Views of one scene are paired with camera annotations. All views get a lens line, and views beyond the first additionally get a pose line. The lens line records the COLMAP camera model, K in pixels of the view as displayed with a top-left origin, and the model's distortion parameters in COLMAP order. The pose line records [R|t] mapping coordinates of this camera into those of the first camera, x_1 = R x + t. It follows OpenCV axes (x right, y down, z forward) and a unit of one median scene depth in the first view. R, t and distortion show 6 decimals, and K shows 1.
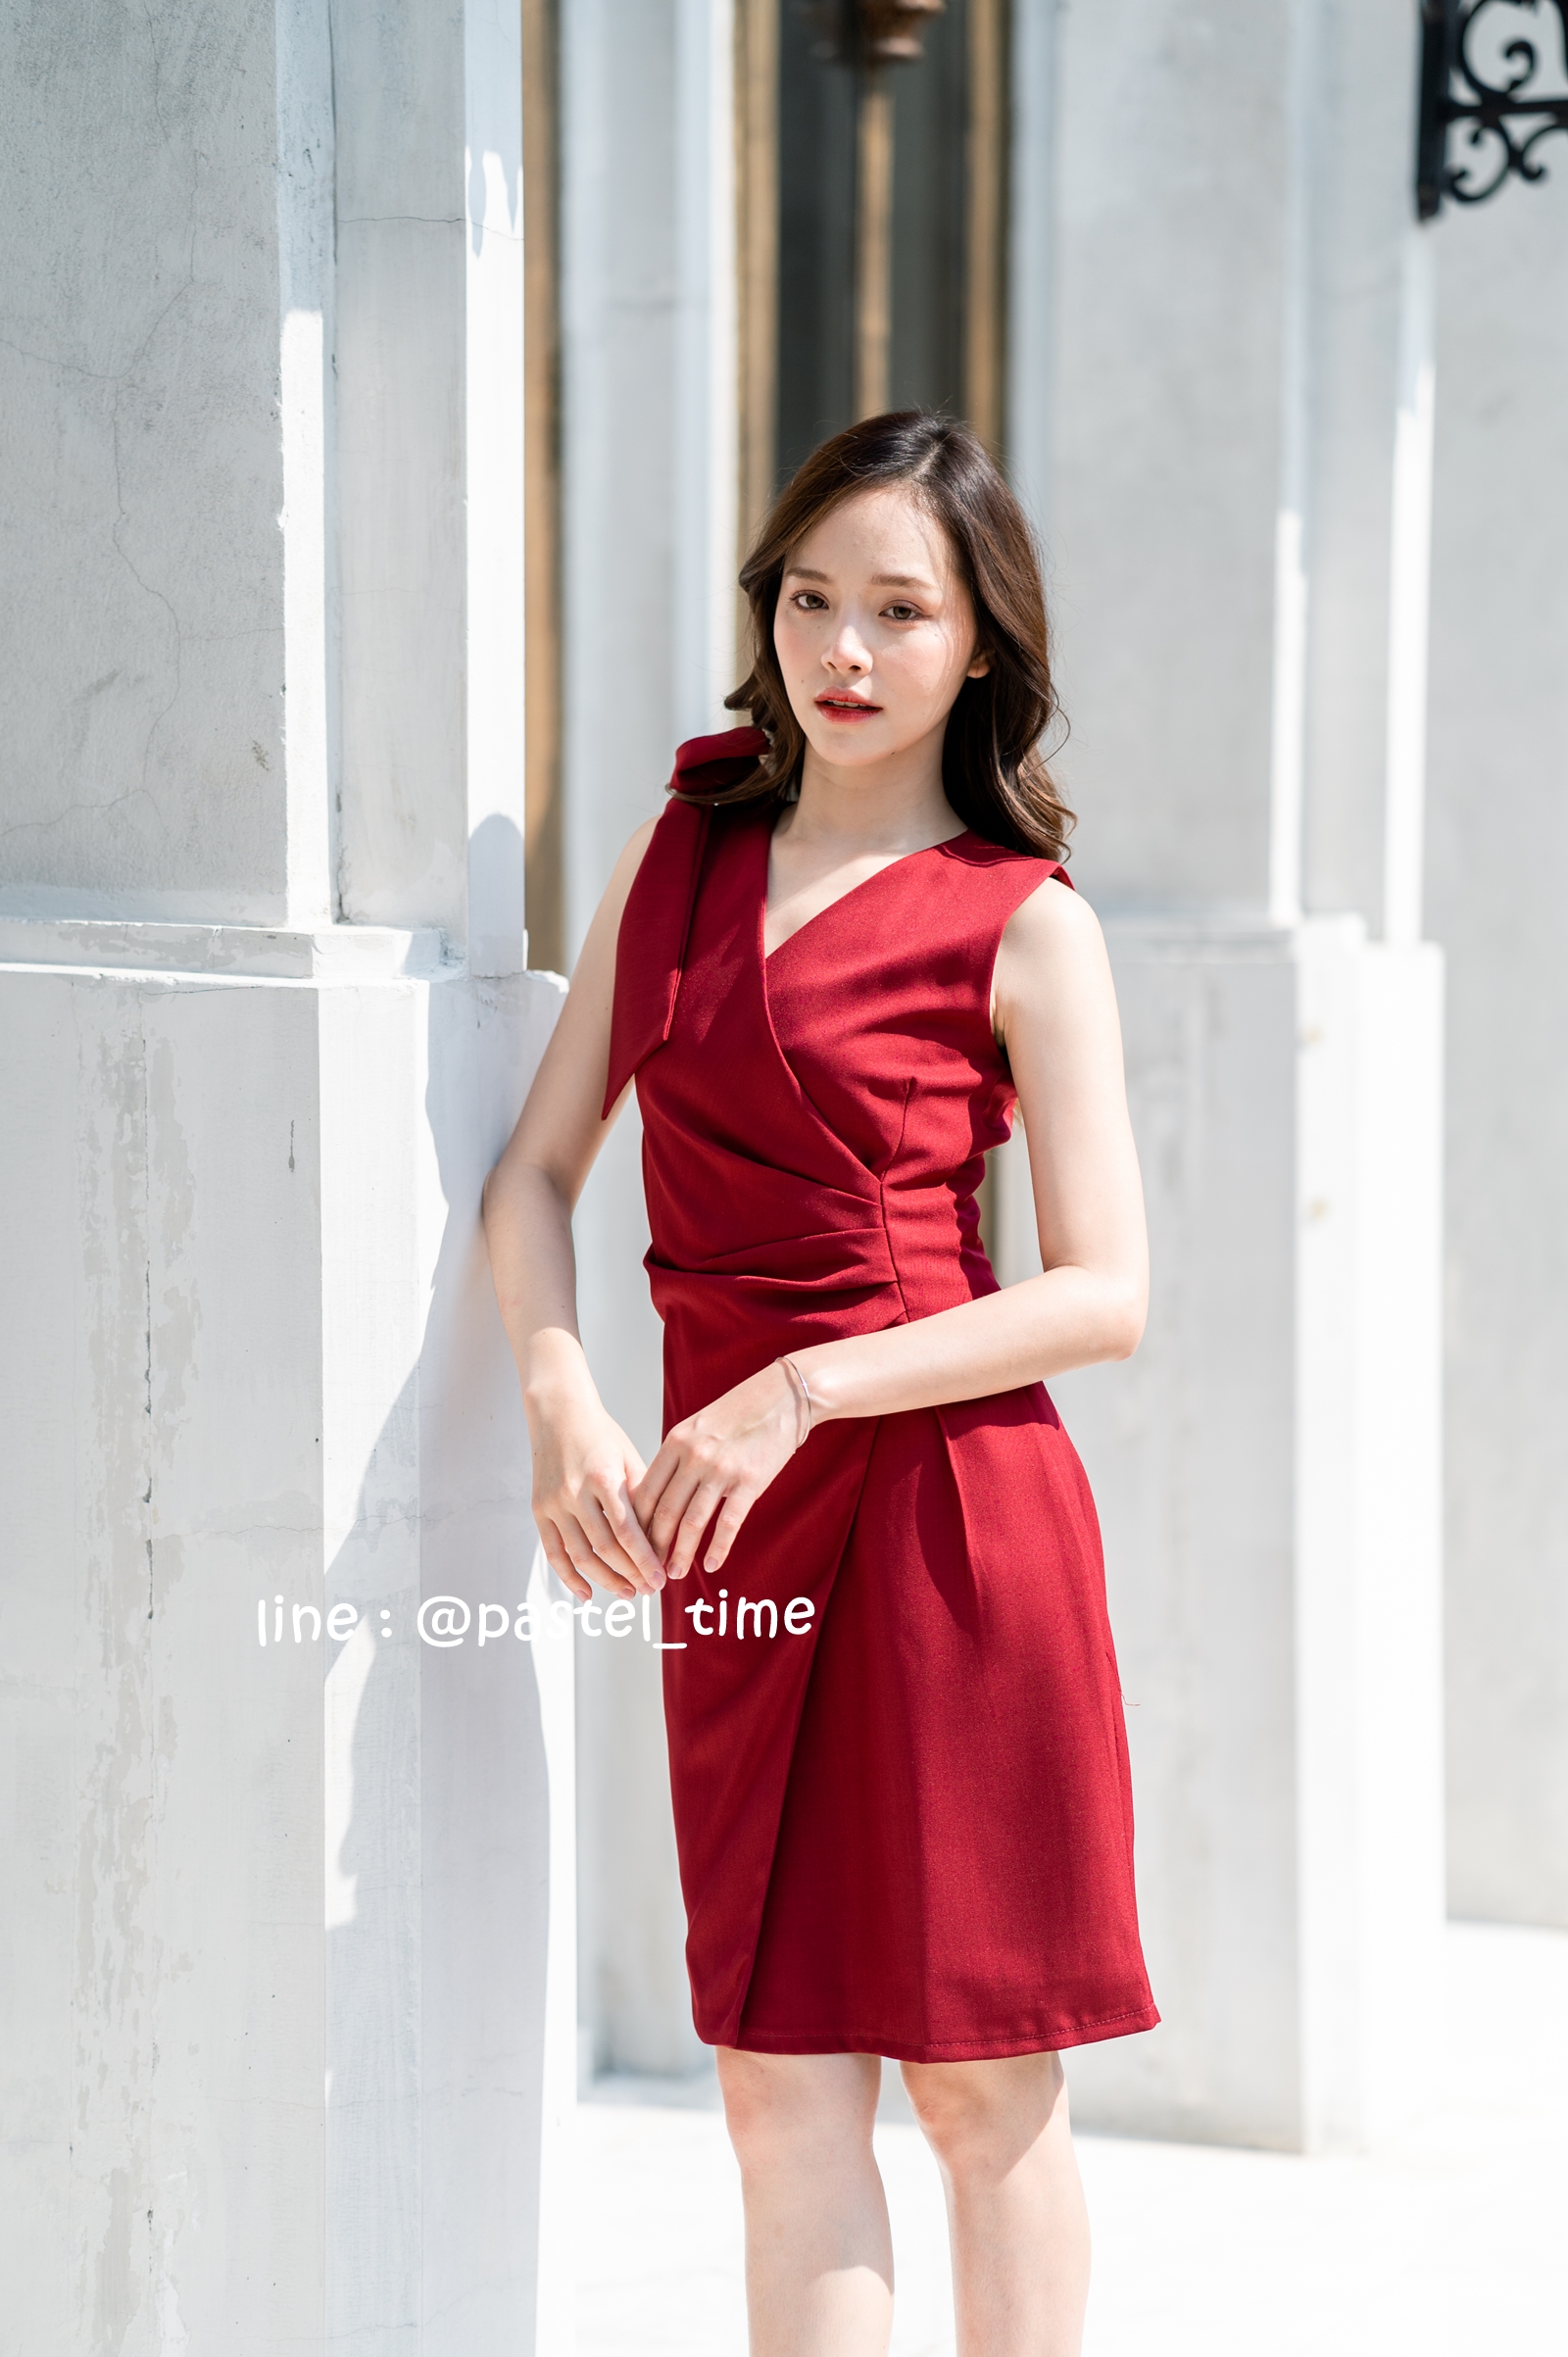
lens RADIAL K [[5685.3, 0, 784.0], [0, 5685.3, 1178.5], [0, 0, 1]] dist [0.597118, -0.145337]
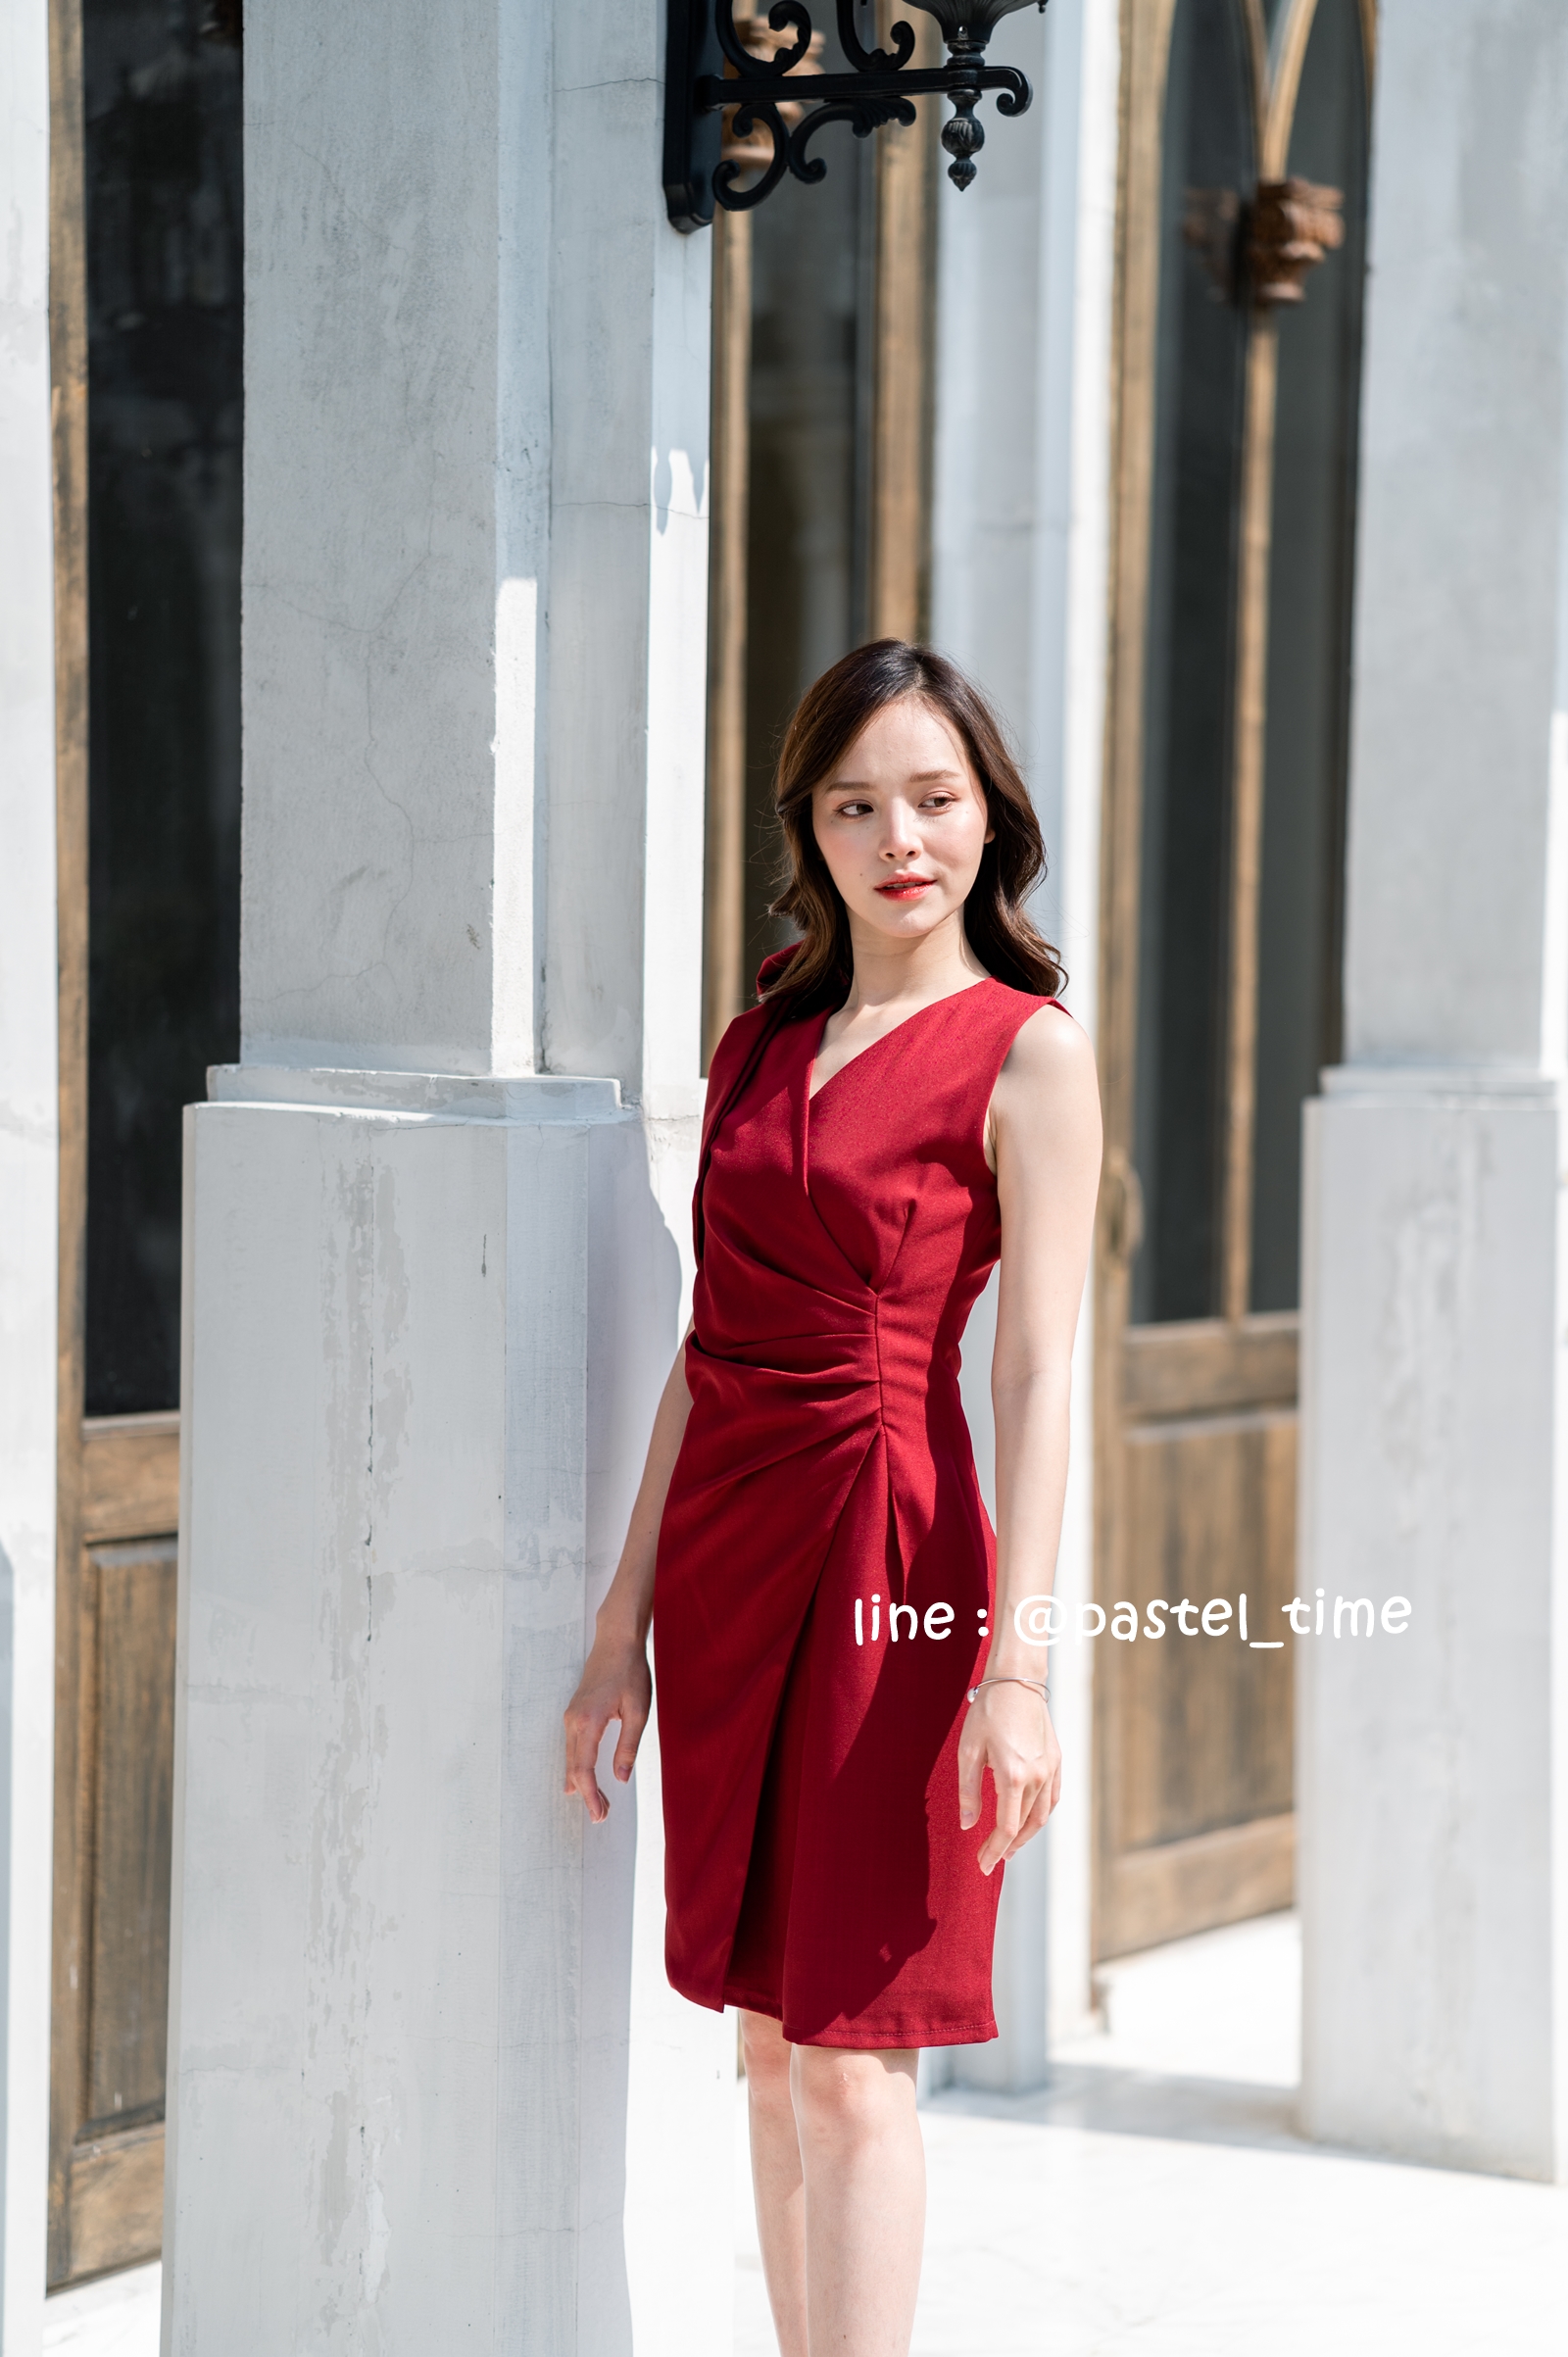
lens RADIAL K [[5371.2, 0, 784.0], [0, 5371.2, 1178.5], [0, 0, 1]] dist [0.547827, -0.234626]
pose [[0.994097, 0.017863, -0.107018, 0.098468], [-0.020165, 0.999587, -0.020475, 0.000136], [0.106608, 0.022513, 0.994046, -0.135537]]
